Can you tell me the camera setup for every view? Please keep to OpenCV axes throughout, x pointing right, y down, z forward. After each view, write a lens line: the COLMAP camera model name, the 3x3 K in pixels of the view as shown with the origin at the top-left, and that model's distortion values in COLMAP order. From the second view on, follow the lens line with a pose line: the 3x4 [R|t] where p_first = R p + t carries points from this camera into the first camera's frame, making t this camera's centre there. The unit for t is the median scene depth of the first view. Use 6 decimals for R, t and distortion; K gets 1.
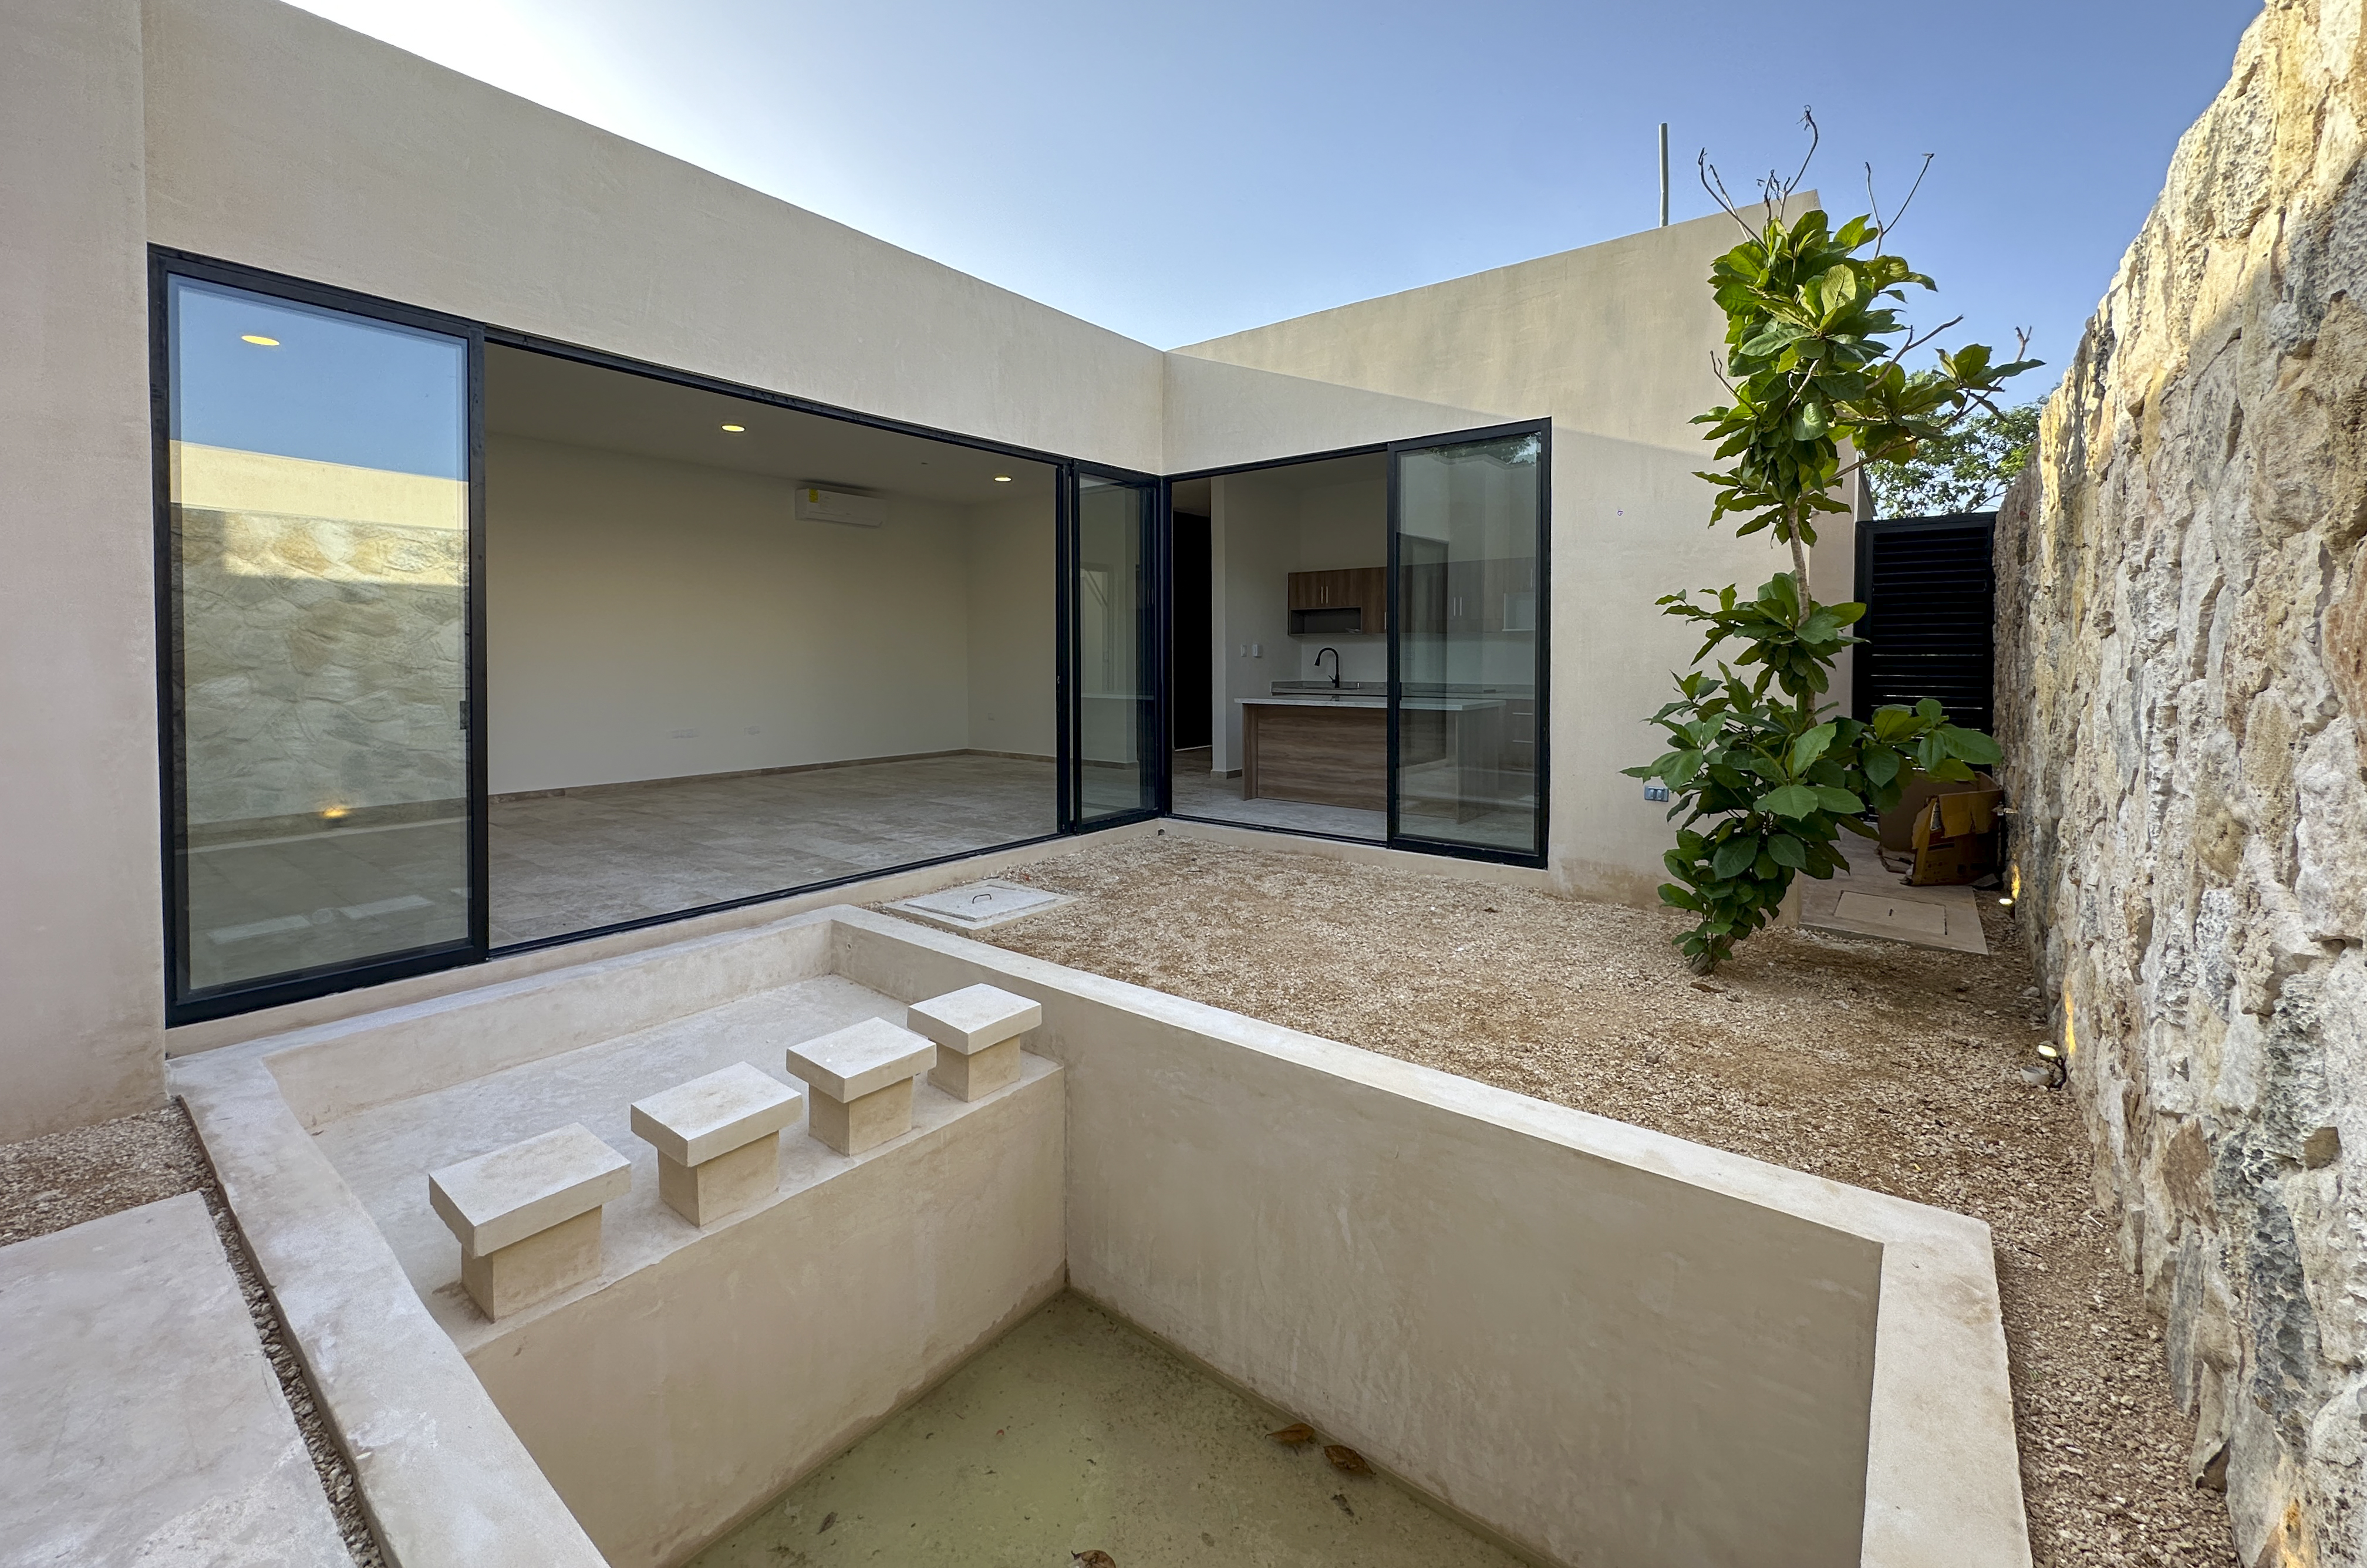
lens RADIAL K [[947.8, 0, 1184.9], [0, 947.8, 683.4], [0, 0, 1]] dist [-0.000183, -0.000023]
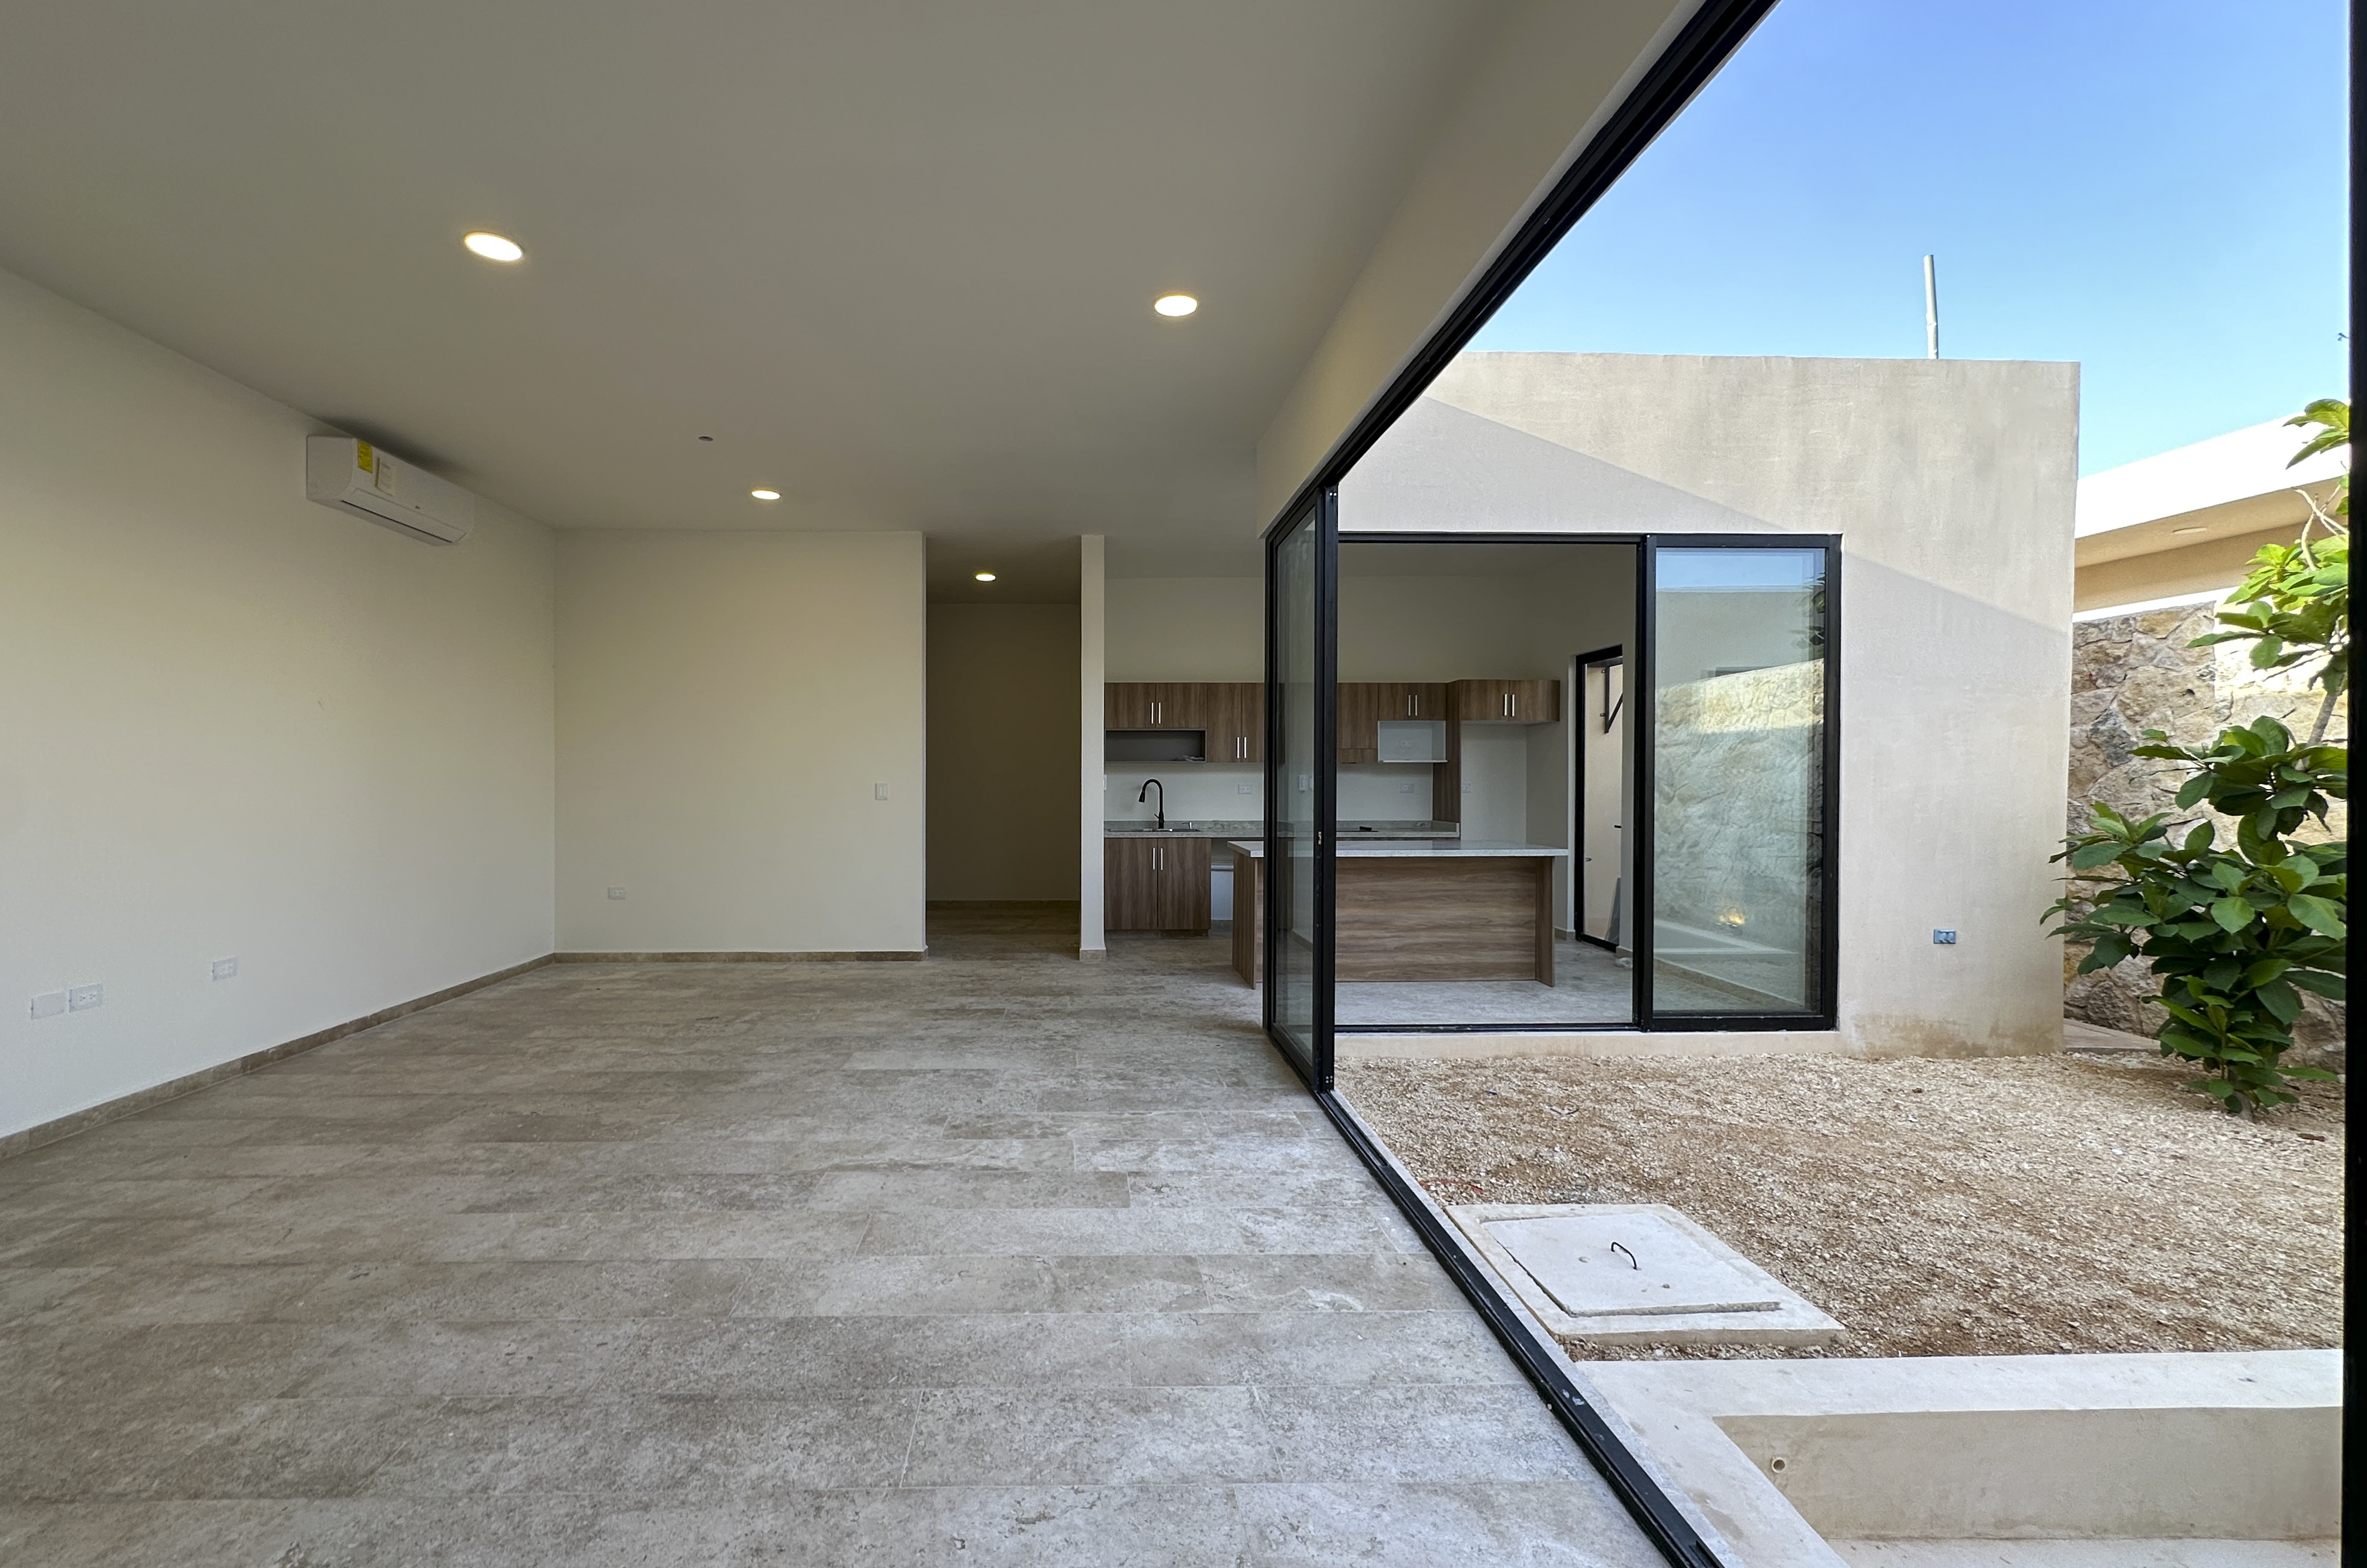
lens RADIAL K [[992.1, 0, 1108.2], [0, 992.1, 792.0], [0, 0, 1]] dist [0.002858, 0.000196]
pose [[0.771120, -0.006692, 0.636654, -0.543071], [0.017719, 0.999783, -0.010951, -0.024098], [-0.636443, 0.019725, 0.771072, 0.503206]]
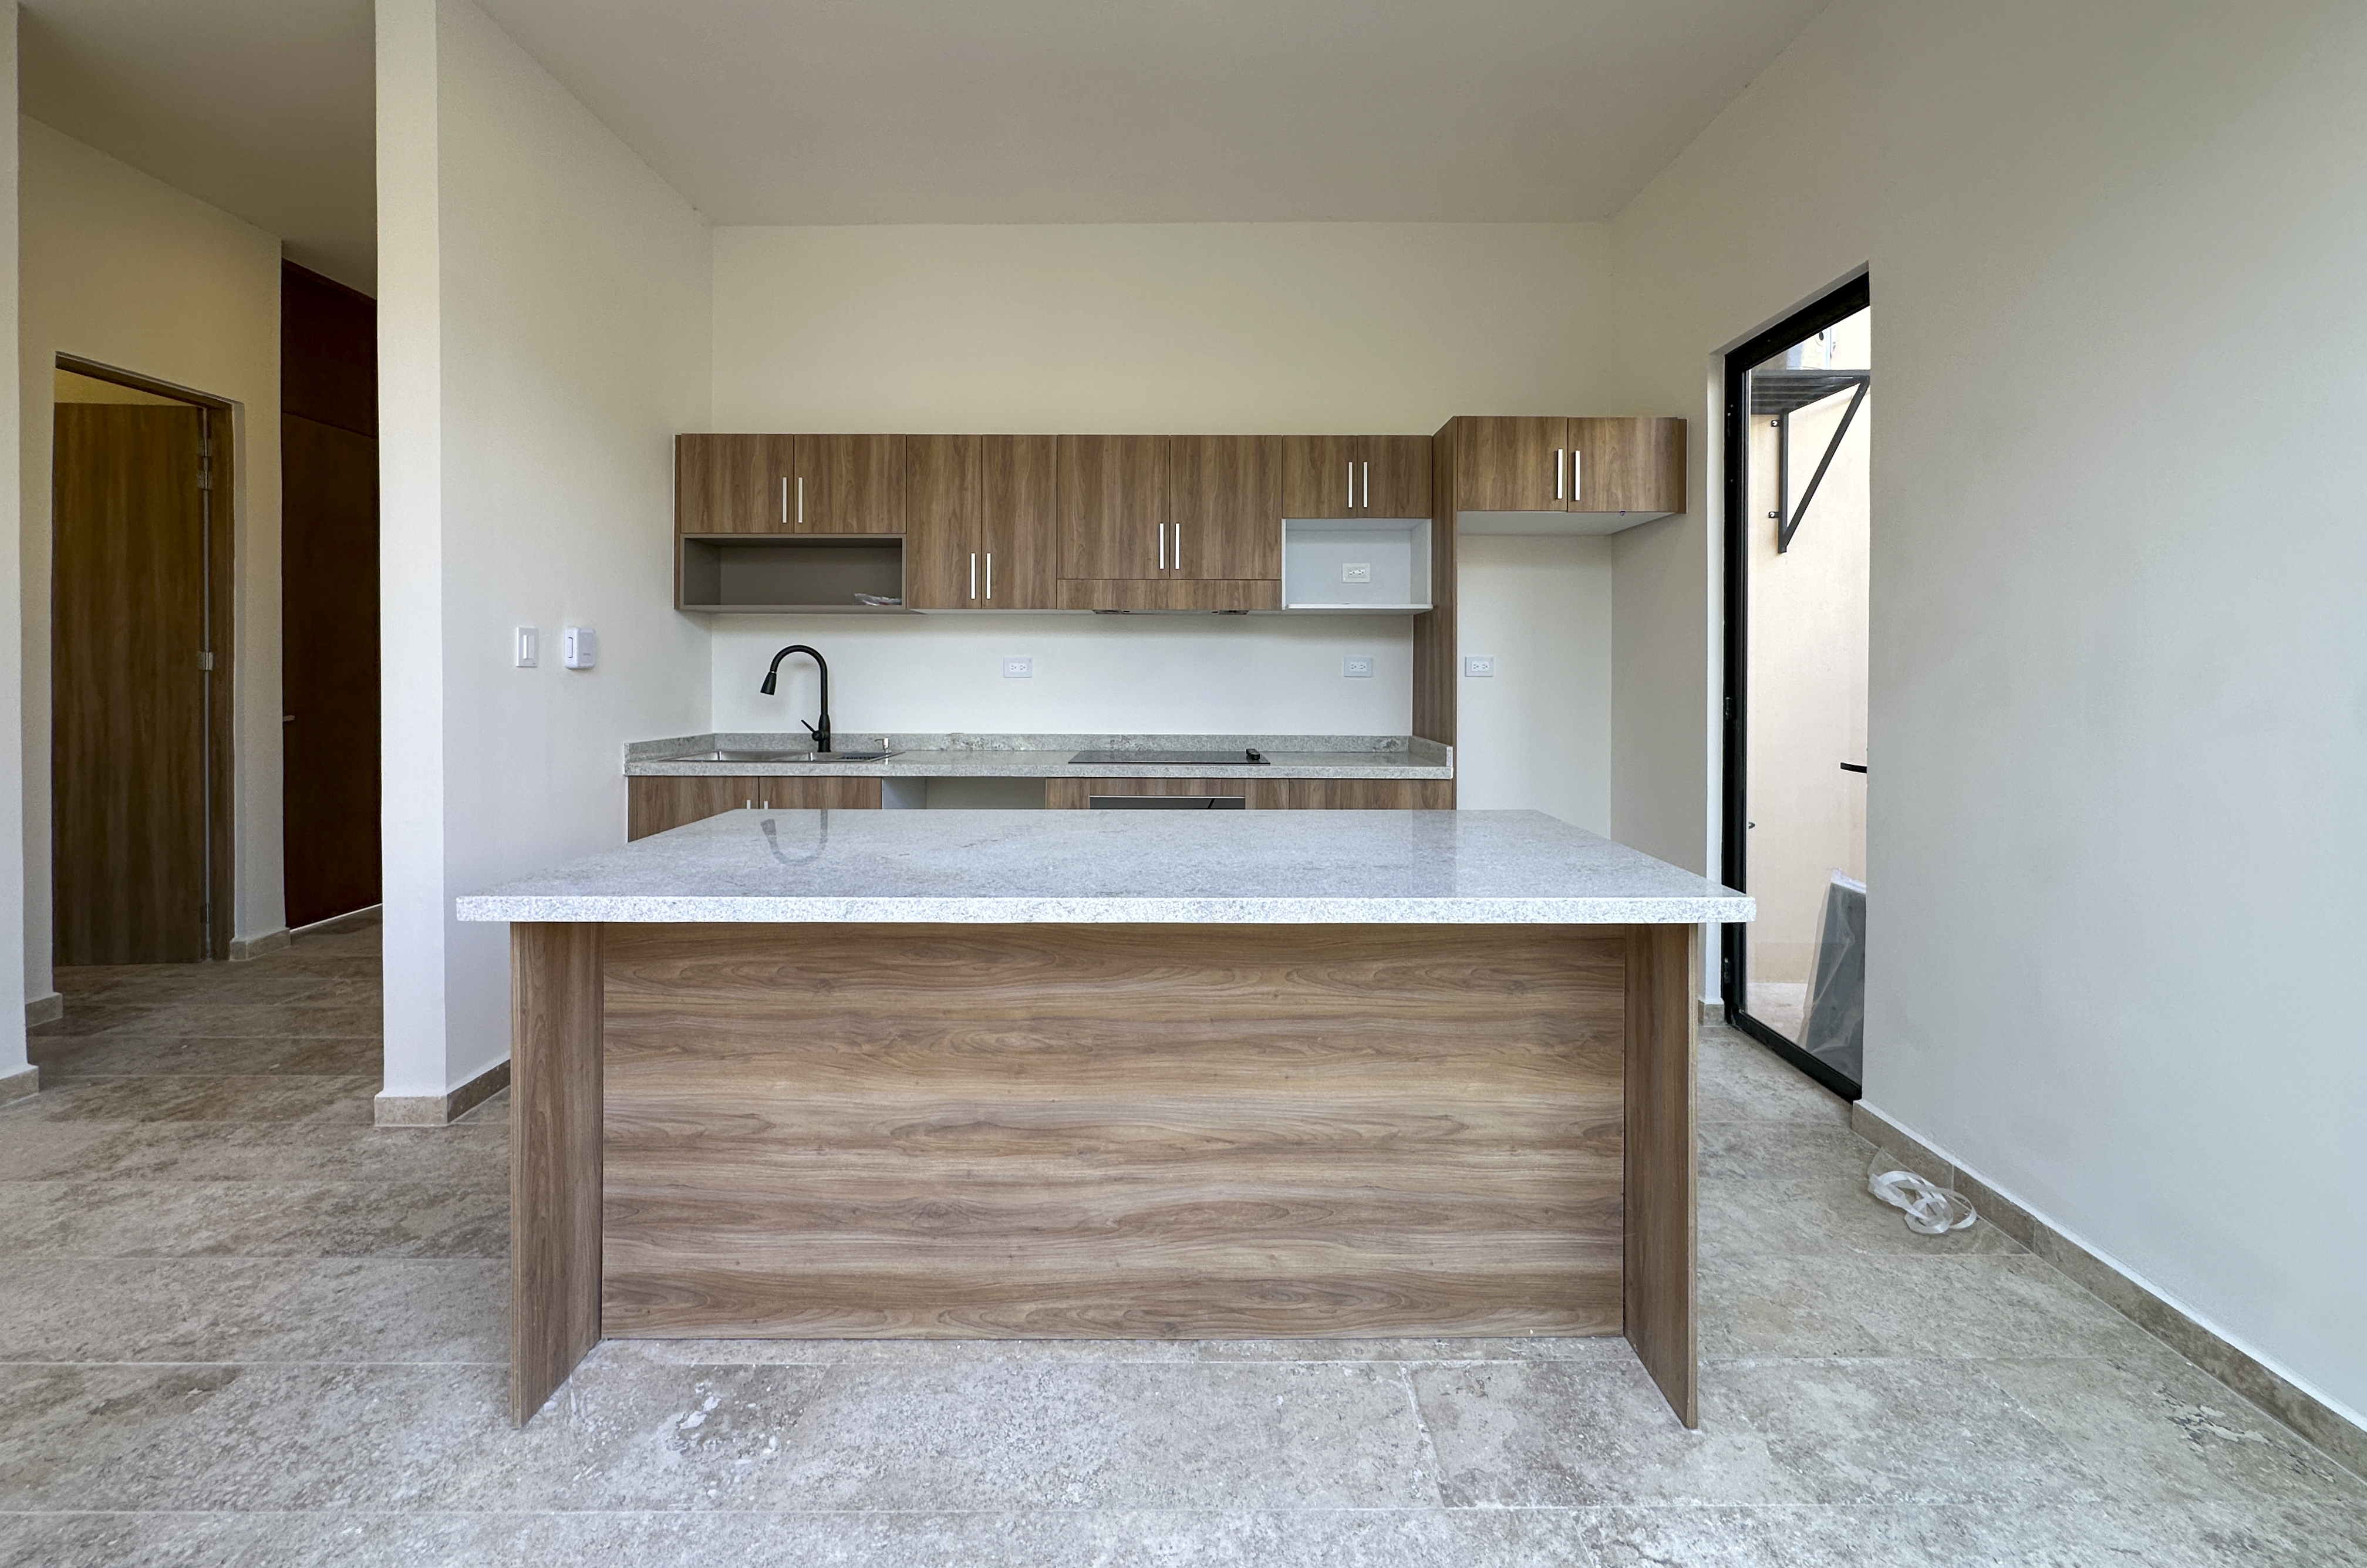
lens RADIAL K [[967.5, 0, 1184.0], [0, 967.5, 670.5], [0, 0, 1]] dist [-0.000820, -0.000091]
pose [[0.790321, 0.003553, 0.612682, 0.050820], [0.013410, 0.999643, -0.023095, -0.022283], [-0.612546, 0.026468, 0.789992, 0.805017]]
